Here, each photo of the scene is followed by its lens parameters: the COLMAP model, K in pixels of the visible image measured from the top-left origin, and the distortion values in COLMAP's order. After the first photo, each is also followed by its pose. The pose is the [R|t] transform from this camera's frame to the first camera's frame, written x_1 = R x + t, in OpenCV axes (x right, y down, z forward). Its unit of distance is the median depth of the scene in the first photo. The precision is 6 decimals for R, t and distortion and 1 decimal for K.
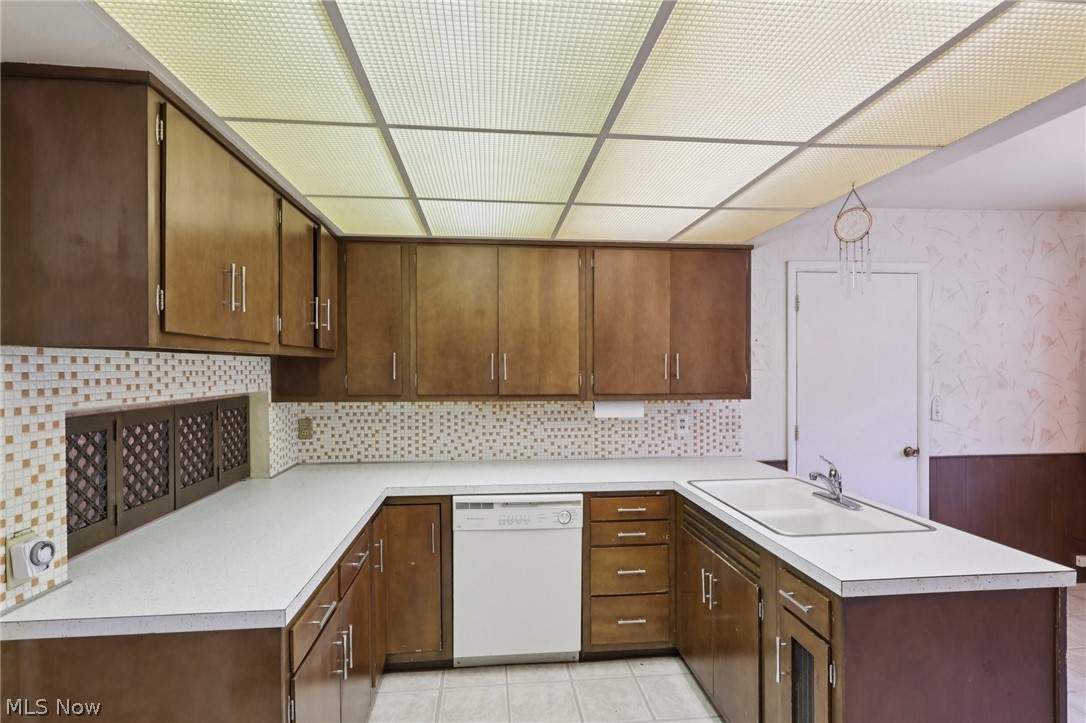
lens RADIAL K [[509.5, 0, 541.2], [0, 509.5, 365.0], [0, 0, 1]] dist [-0.005276, 0.000668]
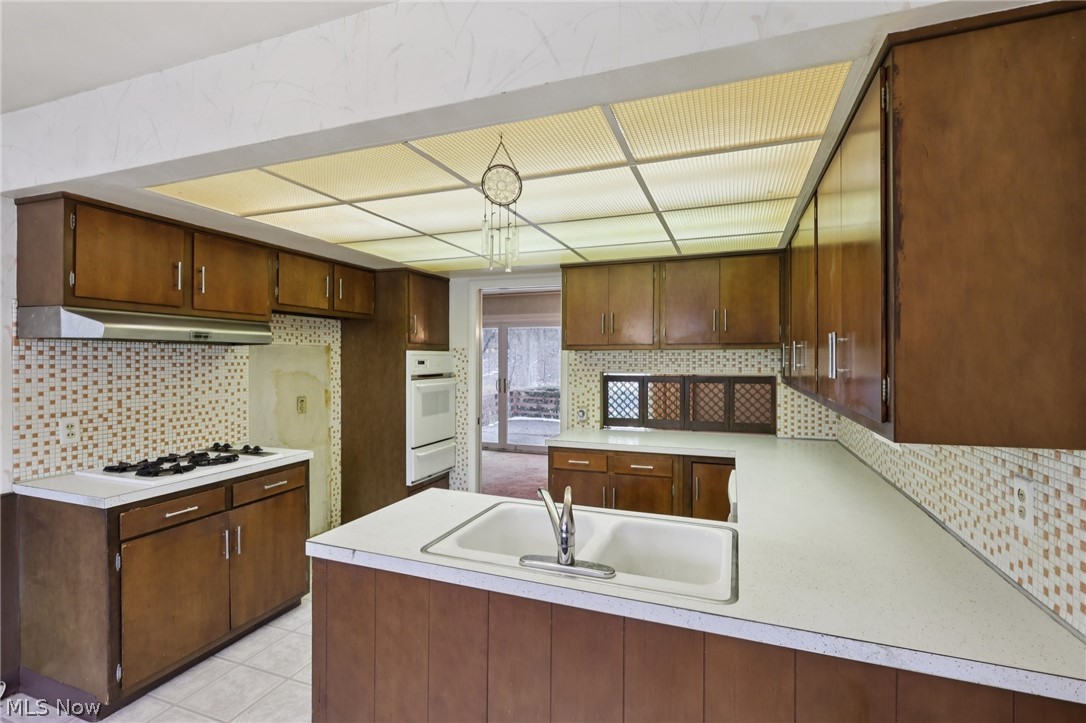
lens RADIAL K [[505.6, 0, 545.4], [0, 505.6, 352.7], [0, 0, 1]] dist [-0.002344, 0.000447]
pose [[-0.439836, -0.007577, -0.898046, 0.824139], [0.005478, 0.999923, -0.011119, 0.005175], [0.898061, -0.009810, -0.439761, 0.893926]]
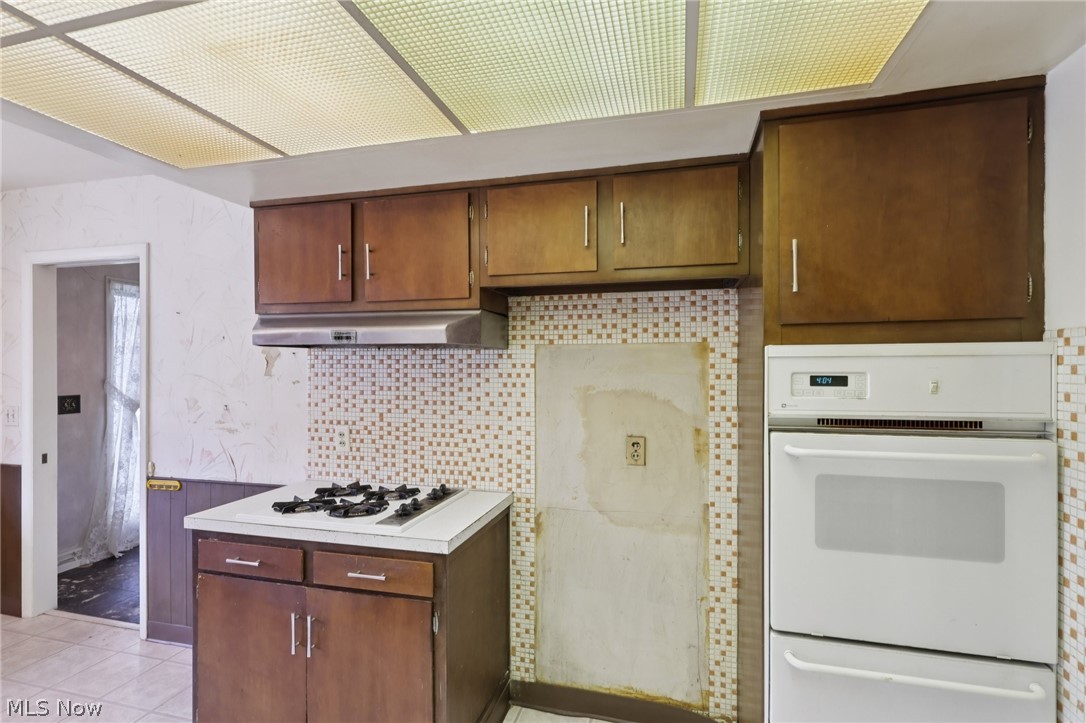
lens RADIAL K [[509.5, 0, 541.2], [0, 509.5, 365.0], [0, 0, 1]] dist [-0.005276, 0.000668]
pose [[-0.937290, 0.002929, 0.348538, -0.136510], [0.000112, 0.999967, -0.008102, 0.004565], [-0.348550, -0.007555, -0.937260, 0.515421]]
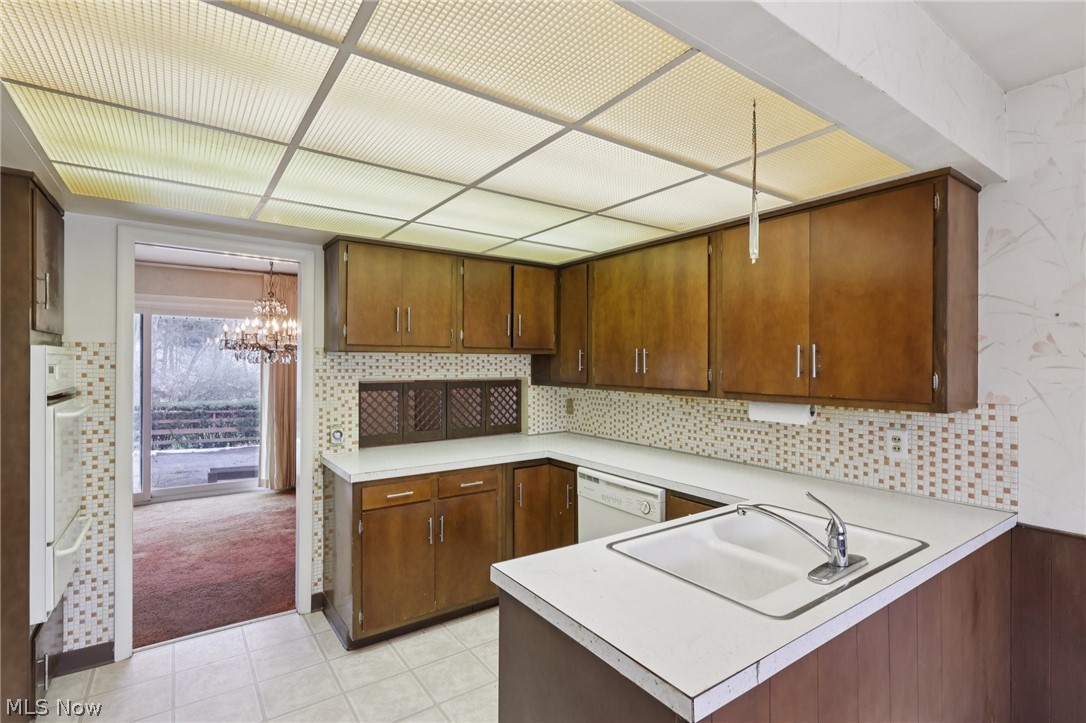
lens RADIAL K [[509.5, 0, 541.2], [0, 509.5, 365.0], [0, 0, 1]] dist [-0.005276, 0.000668]
pose [[0.498844, 0.007451, -0.866660, 0.673786], [-0.000753, 0.999966, 0.008164, 0.002789], [0.866691, -0.003420, 0.498833, 0.247312]]
